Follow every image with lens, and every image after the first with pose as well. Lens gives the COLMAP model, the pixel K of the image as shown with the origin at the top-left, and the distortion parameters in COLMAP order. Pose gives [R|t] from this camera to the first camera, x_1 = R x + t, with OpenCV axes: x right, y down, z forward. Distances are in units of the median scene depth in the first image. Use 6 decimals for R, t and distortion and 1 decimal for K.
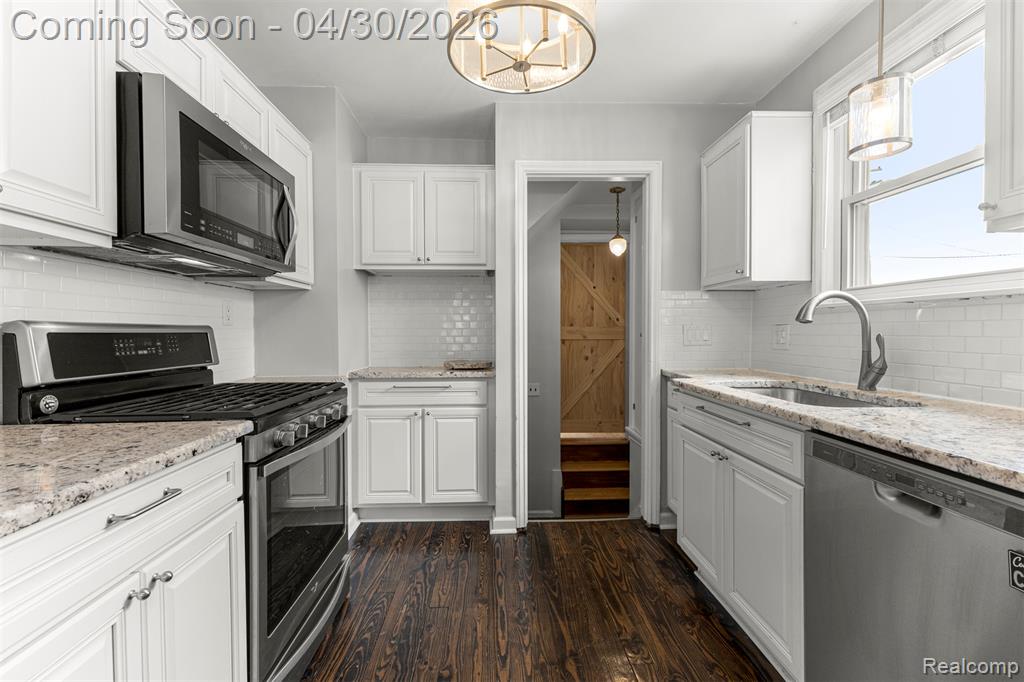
lens RADIAL K [[443.3, 0, 512.9], [0, 443.3, 335.9], [0, 0, 1]] dist [0.012252, -0.002337]
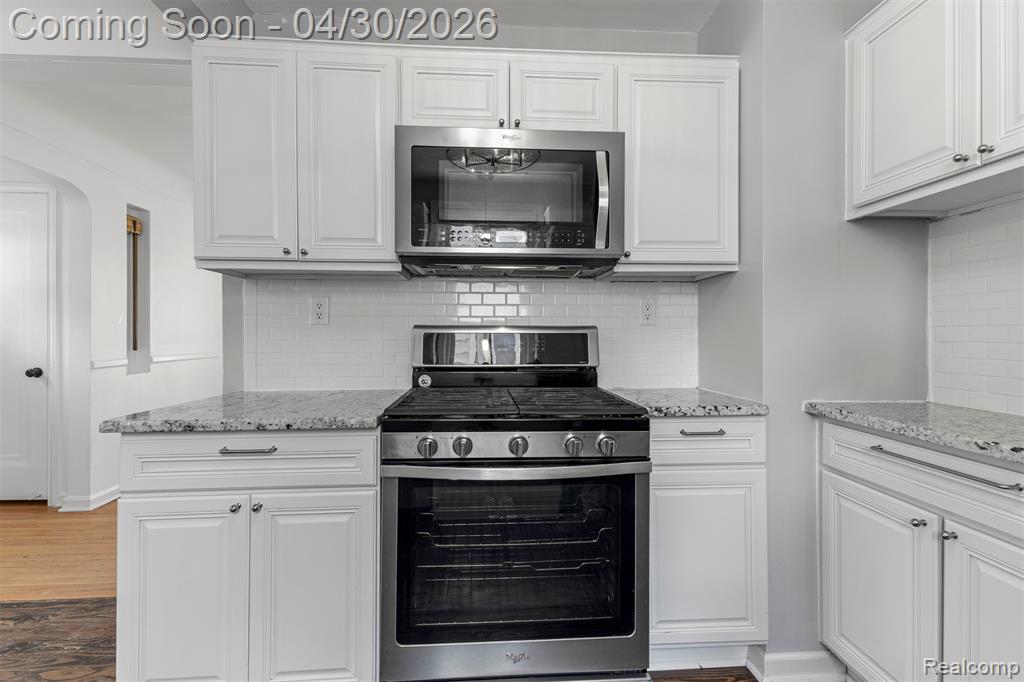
lens RADIAL K [[443.3, 0, 508.6], [0, 443.3, 333.8], [0, 0, 1]] dist [0.012252, -0.002337]
pose [[0.017011, 0.001513, -0.999854, 0.311039], [-0.010083, 0.999948, 0.001342, -0.006383], [0.999804, 0.010058, 0.017025, 0.878979]]
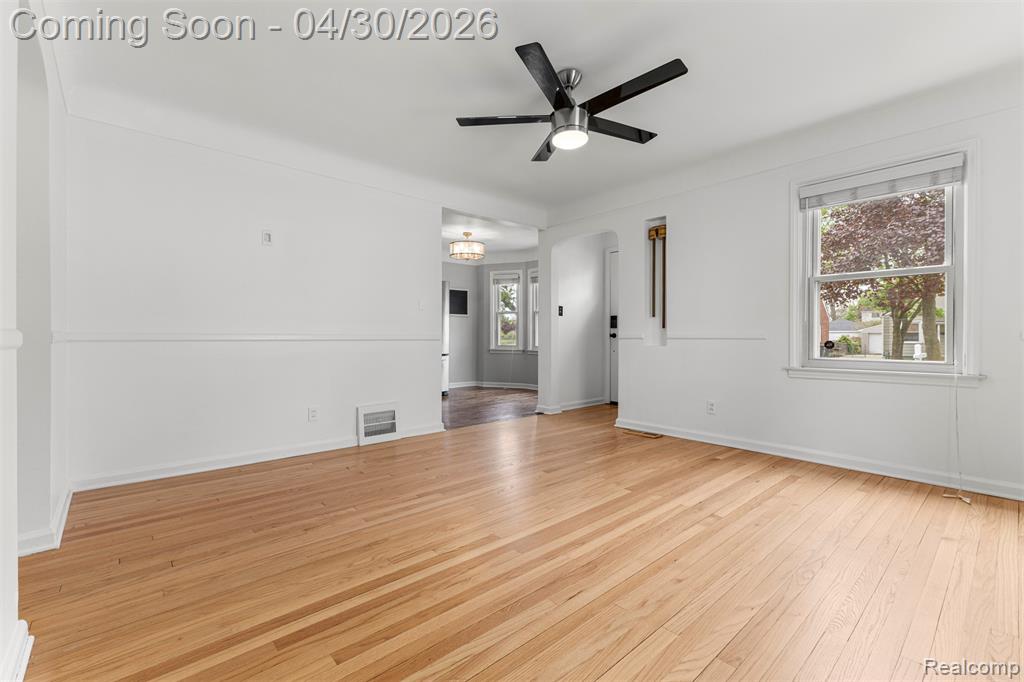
lens RADIAL K [[443.3, 0, 508.4], [0, 443.3, 337.3], [0, 0, 1]] dist [0.012252, -0.002337]
pose [[-0.624823, -0.003317, 0.780759, -3.078690], [0.004972, 0.999954, 0.008226, 0.110351], [-0.780750, 0.009022, -0.624778, 1.520218]]
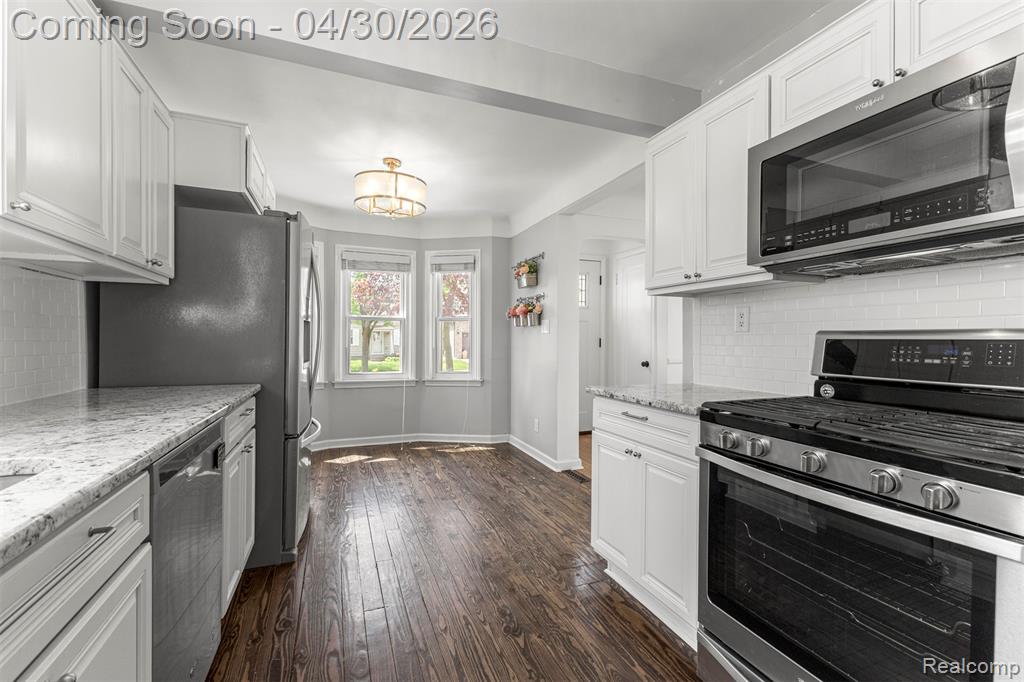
lens RADIAL K [[443.3, 0, 507.4], [0, 443.3, 342.1], [0, 0, 1]] dist [0.012252, -0.002337]
pose [[-0.946953, 0.000467, -0.321372, 0.234361], [-0.005129, 0.999850, 0.016564, -0.010899], [0.321331, 0.017334, -0.946808, 1.388996]]
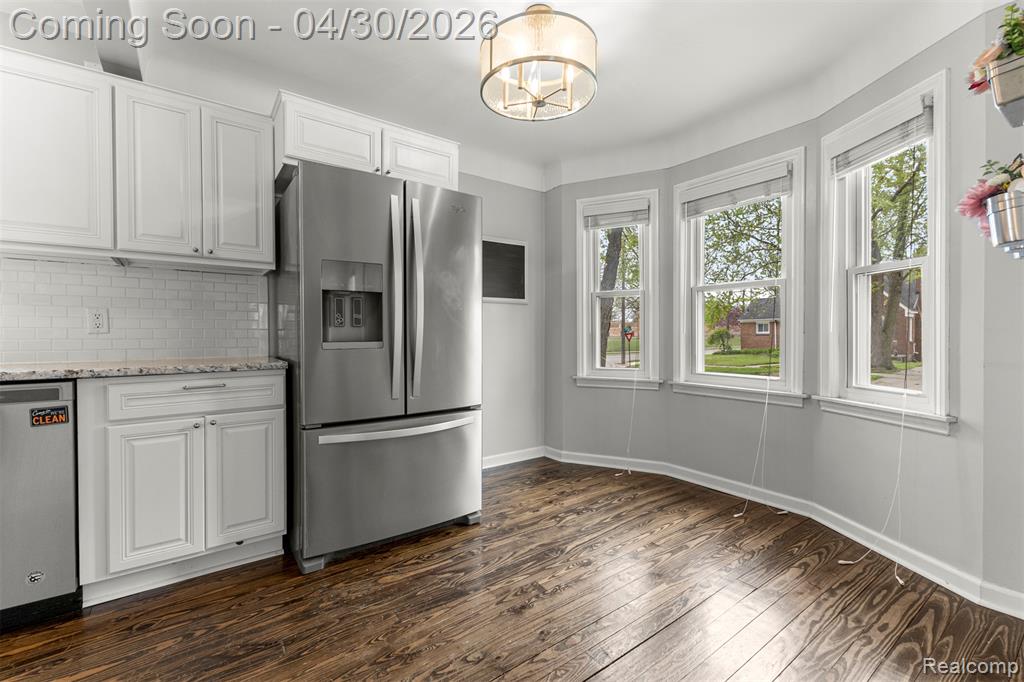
lens RADIAL K [[443.3, 0, 511.1], [0, 443.3, 339.2], [0, 0, 1]] dist [0.012252, -0.002337]
pose [[-0.555707, -0.004917, 0.831364, -0.815355], [0.012460, 0.999821, 0.014242, 0.062177], [-0.831285, 0.018273, -0.555546, 0.123291]]
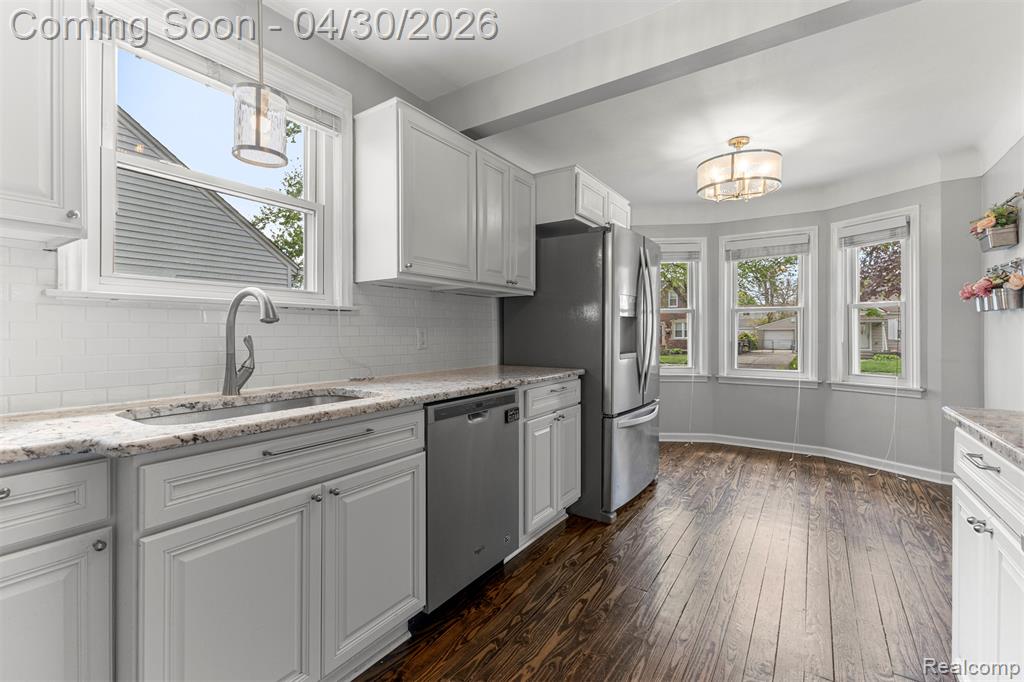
lens RADIAL K [[443.3, 0, 513.9], [0, 443.3, 334.4], [0, 0, 1]] dist [0.012252, -0.002337]
pose [[-0.802069, 0.002428, 0.597226, -0.243617], [0.010718, 0.999889, 0.010329, -0.009612], [-0.597135, 0.014686, -0.802006, 1.368409]]
